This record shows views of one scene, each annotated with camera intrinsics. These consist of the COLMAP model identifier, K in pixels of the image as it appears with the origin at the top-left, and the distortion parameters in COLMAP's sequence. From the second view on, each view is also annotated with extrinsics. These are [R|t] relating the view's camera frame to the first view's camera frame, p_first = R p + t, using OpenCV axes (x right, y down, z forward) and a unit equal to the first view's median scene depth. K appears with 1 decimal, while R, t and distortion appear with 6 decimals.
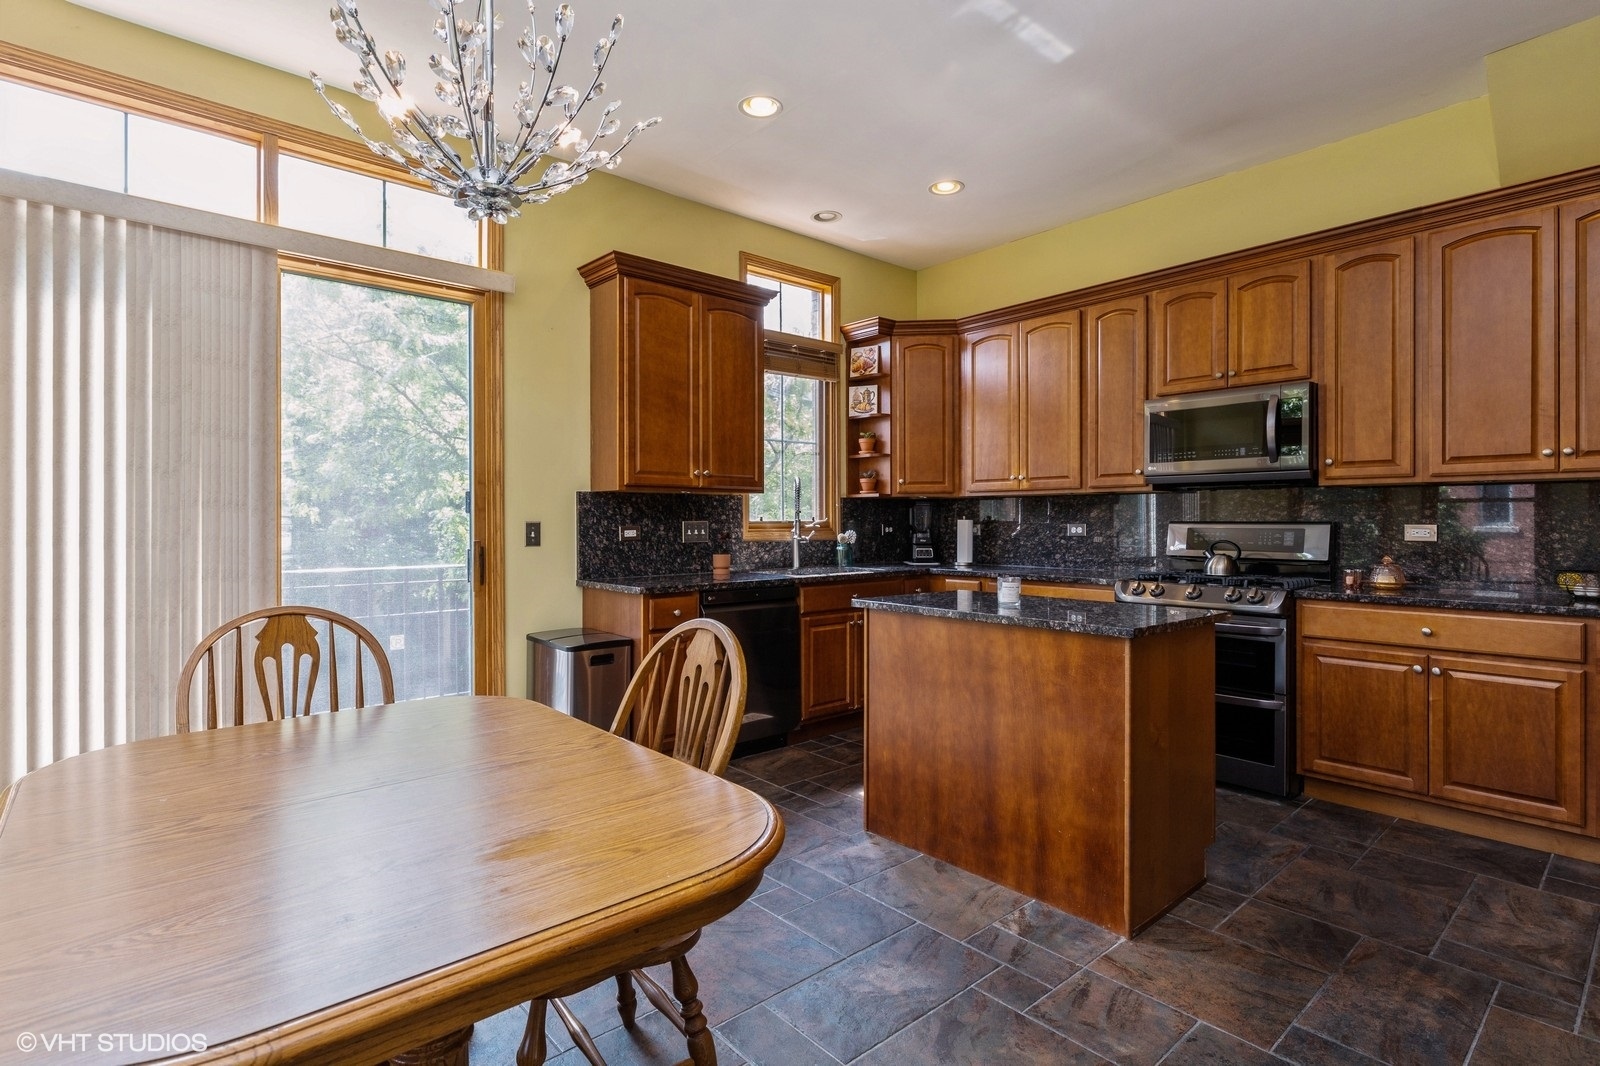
lens RADIAL K [[793.8, 0, 803.9], [0, 793.8, 519.8], [0, 0, 1]] dist [-0.000179, -0.000256]
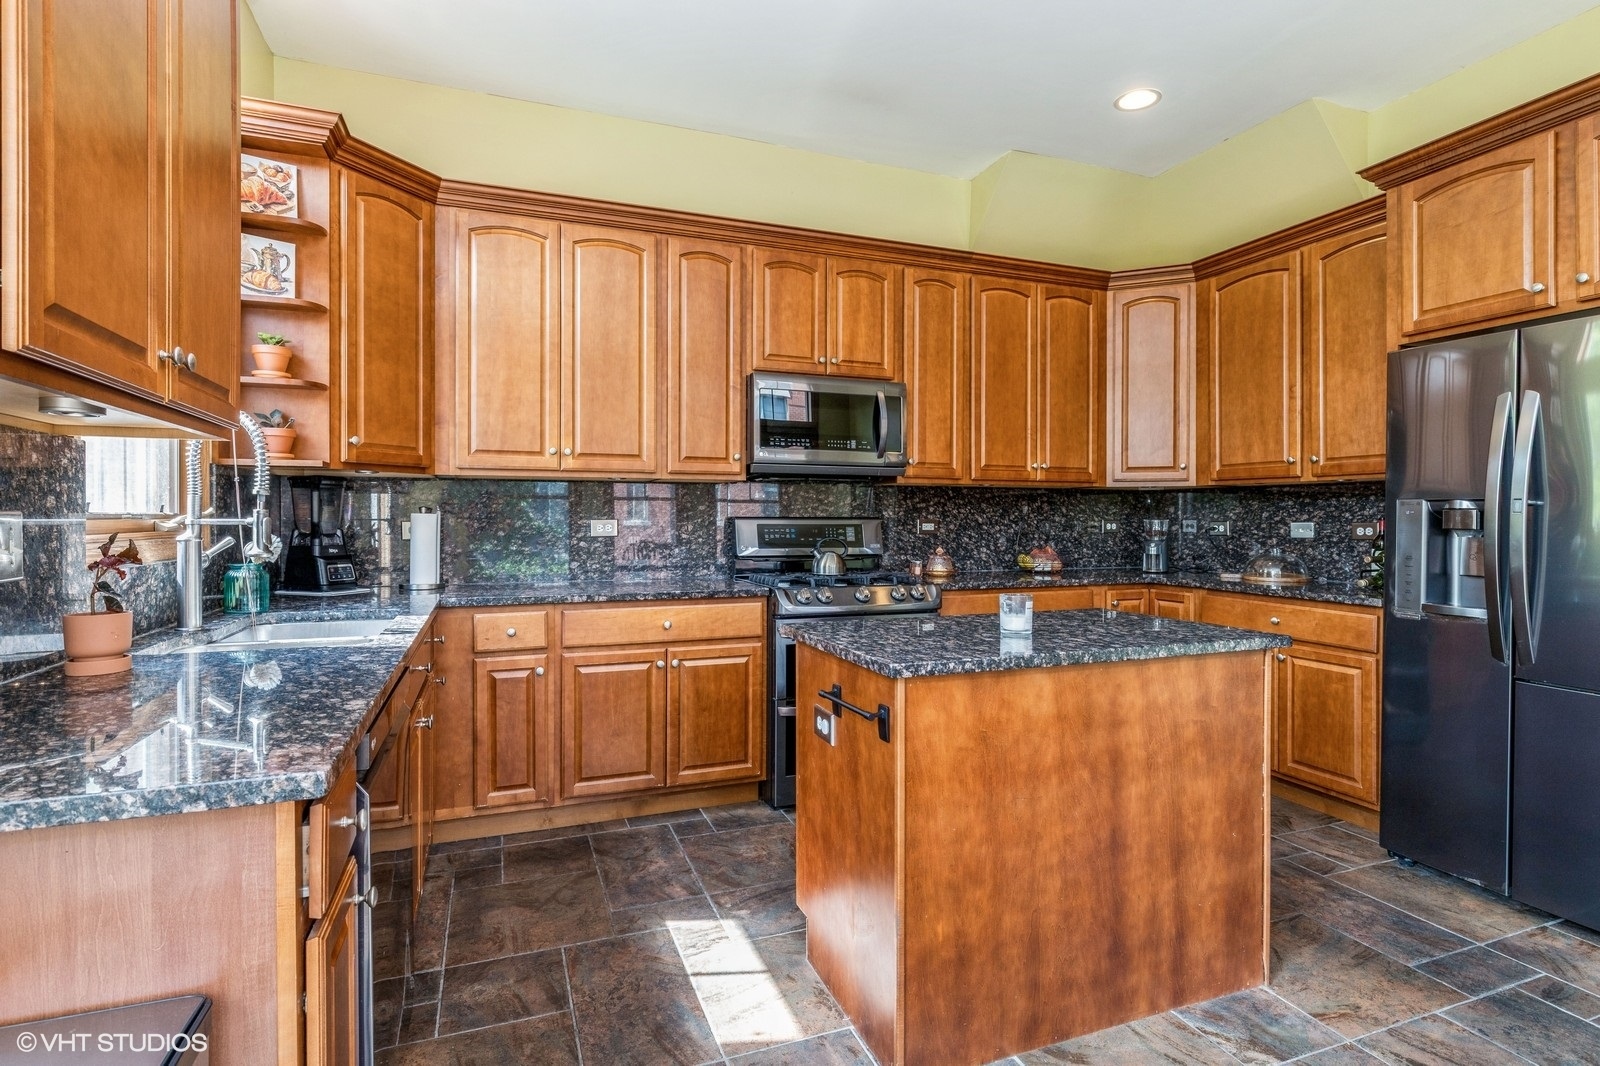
lens RADIAL K [[793.8, 0, 803.9], [0, 793.8, 519.8], [0, 0, 1]] dist [-0.000179, -0.000256]
pose [[0.345088, -0.001944, 0.938568, -0.488656], [-0.003368, 0.999989, 0.003309, 0.003418], [-0.938564, -0.004303, 0.345077, 0.952411]]
